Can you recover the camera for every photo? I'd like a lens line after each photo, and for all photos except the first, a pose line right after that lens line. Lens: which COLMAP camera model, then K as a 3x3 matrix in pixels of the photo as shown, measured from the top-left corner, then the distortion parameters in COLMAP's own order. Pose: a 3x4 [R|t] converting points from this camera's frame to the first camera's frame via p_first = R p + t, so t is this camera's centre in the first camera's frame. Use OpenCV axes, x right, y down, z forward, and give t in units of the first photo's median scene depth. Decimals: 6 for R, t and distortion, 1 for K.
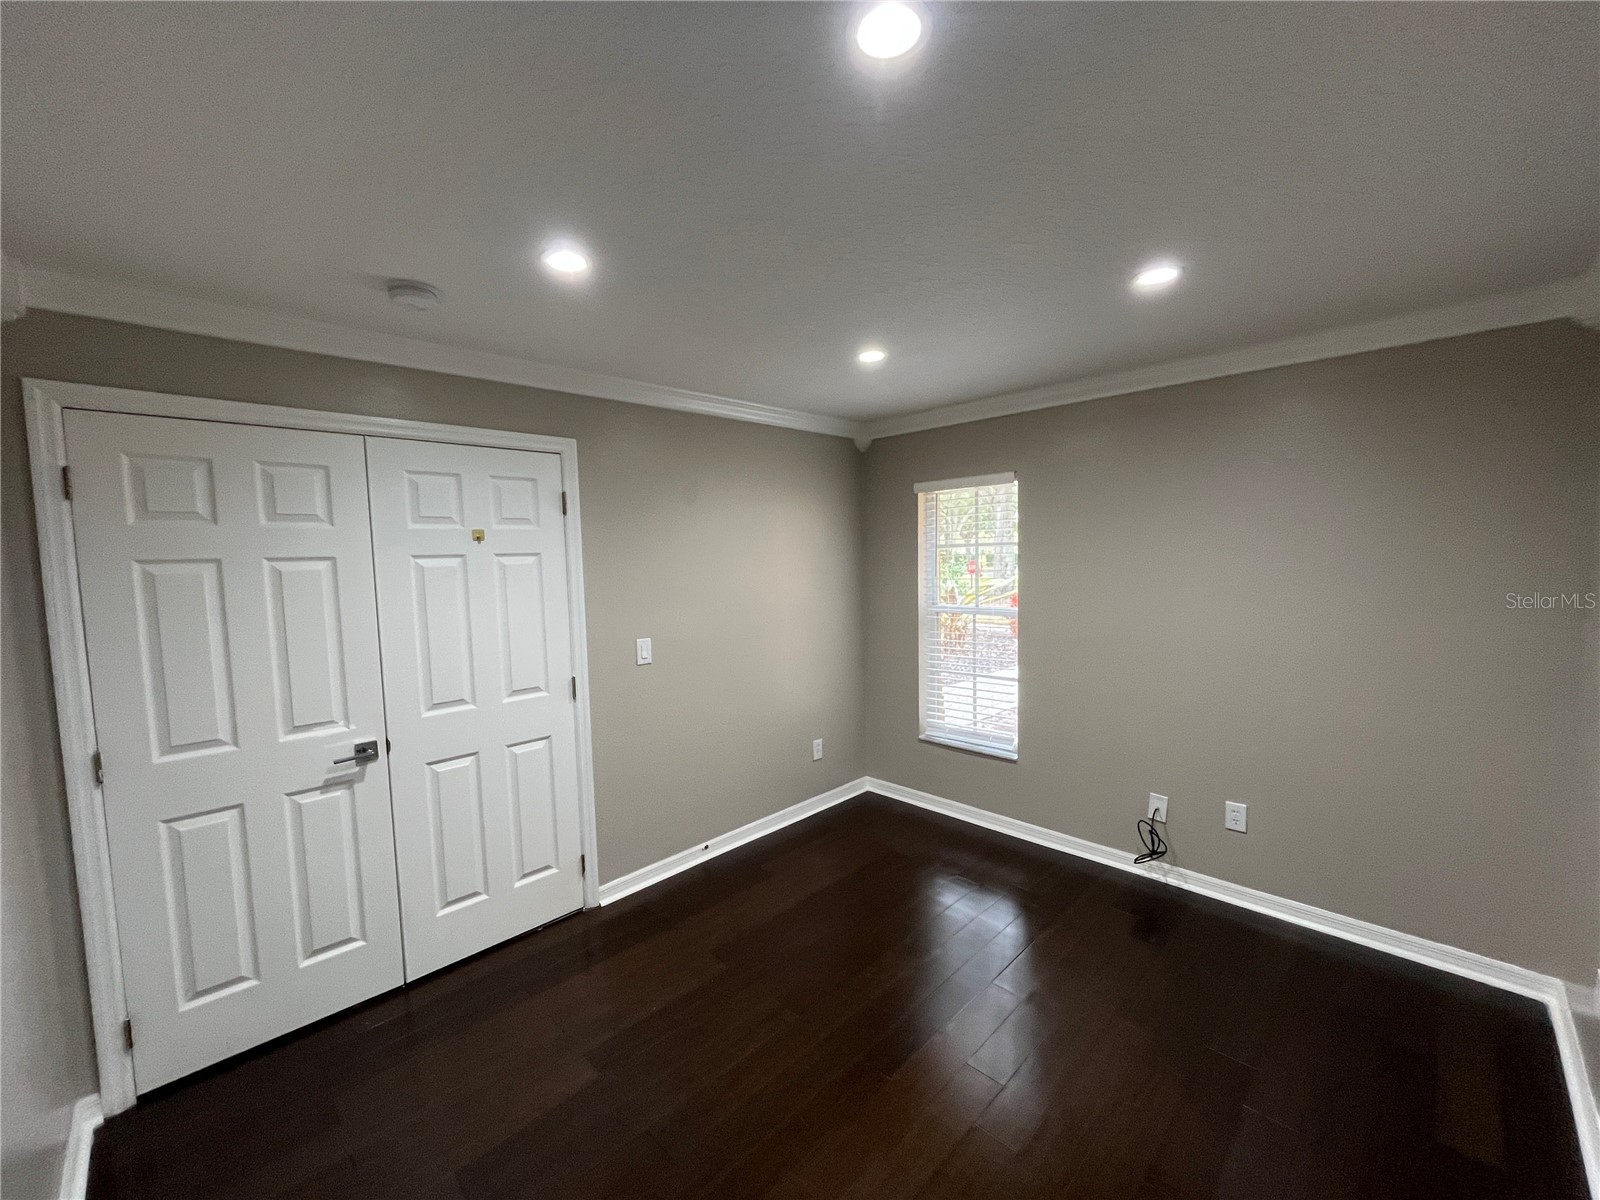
lens RADIAL K [[645.0, 0, 805.4], [0, 645.0, 601.4], [0, 0, 1]] dist [-0.001128, -0.000125]
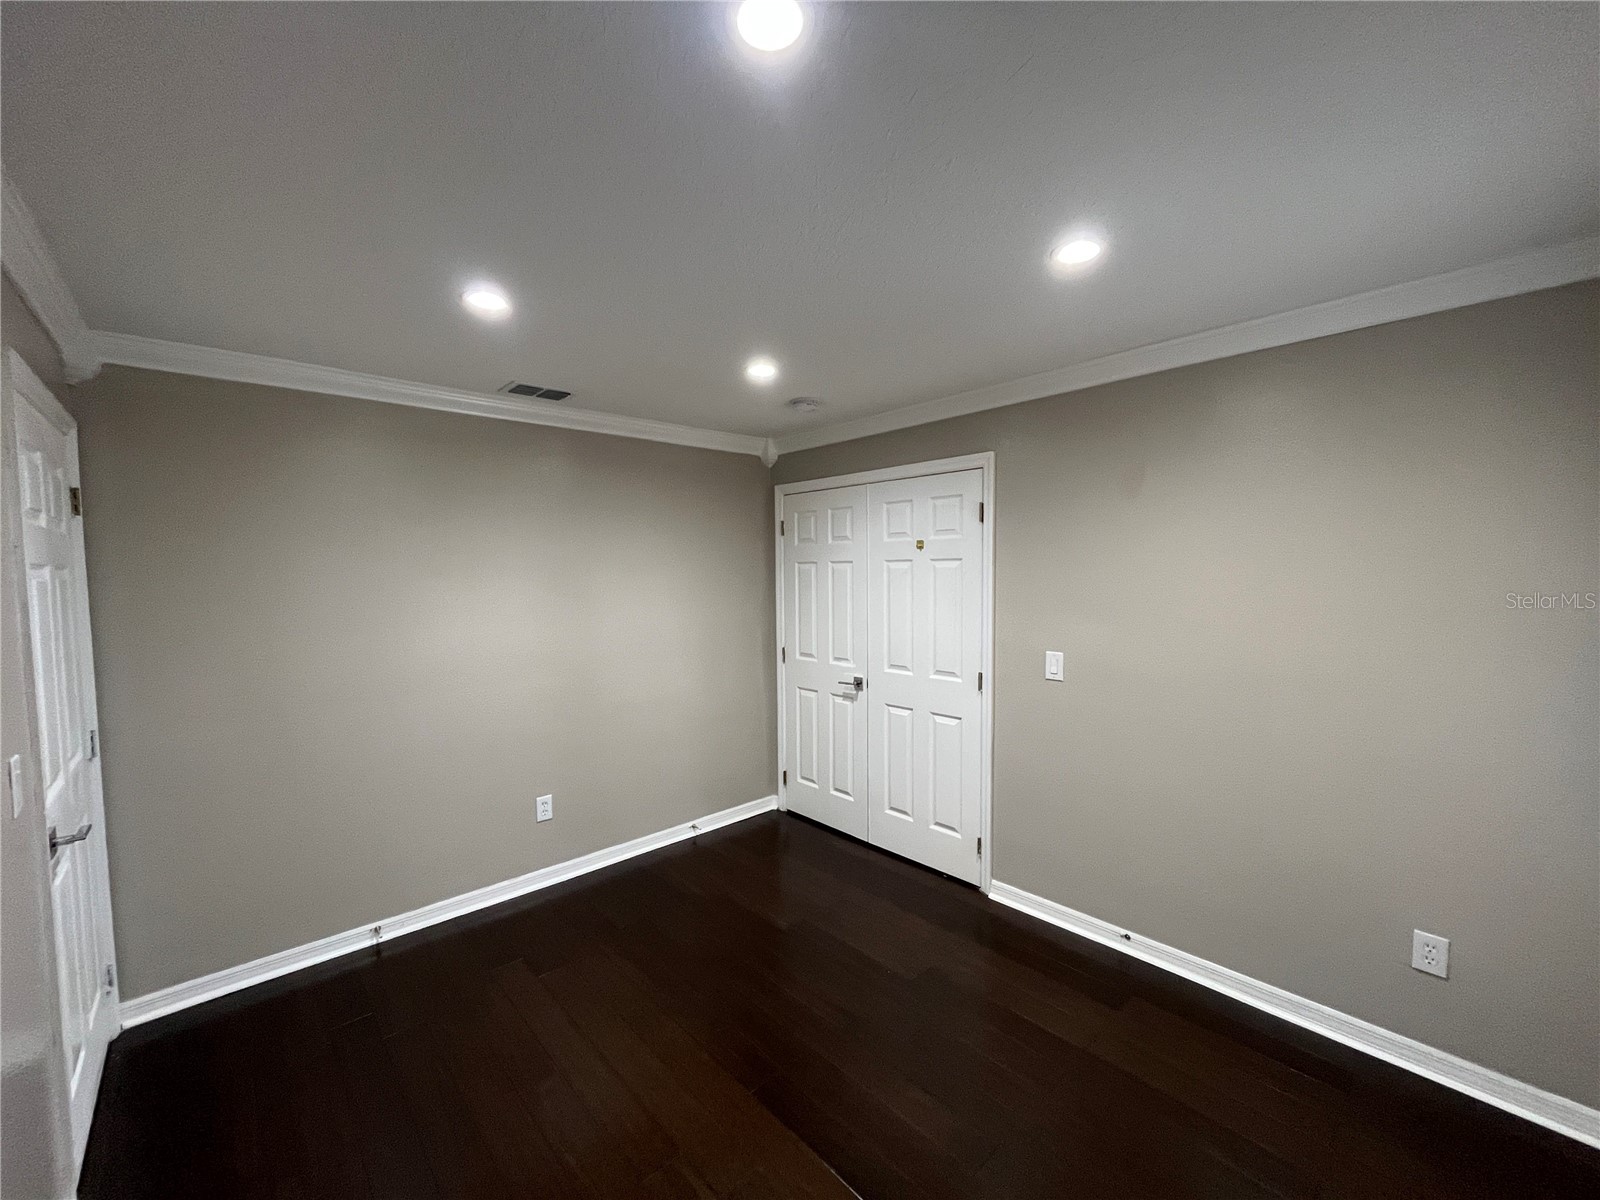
lens RADIAL K [[645.0, 0, 803.2], [0, 645.0, 600.8], [0, 0, 1]] dist [-0.001128, -0.000125]
pose [[-0.040344, 0.074696, -0.996390, 0.812951], [-0.064344, 0.994938, 0.077192, -0.075455], [0.997112, 0.067226, -0.035333, 0.821573]]
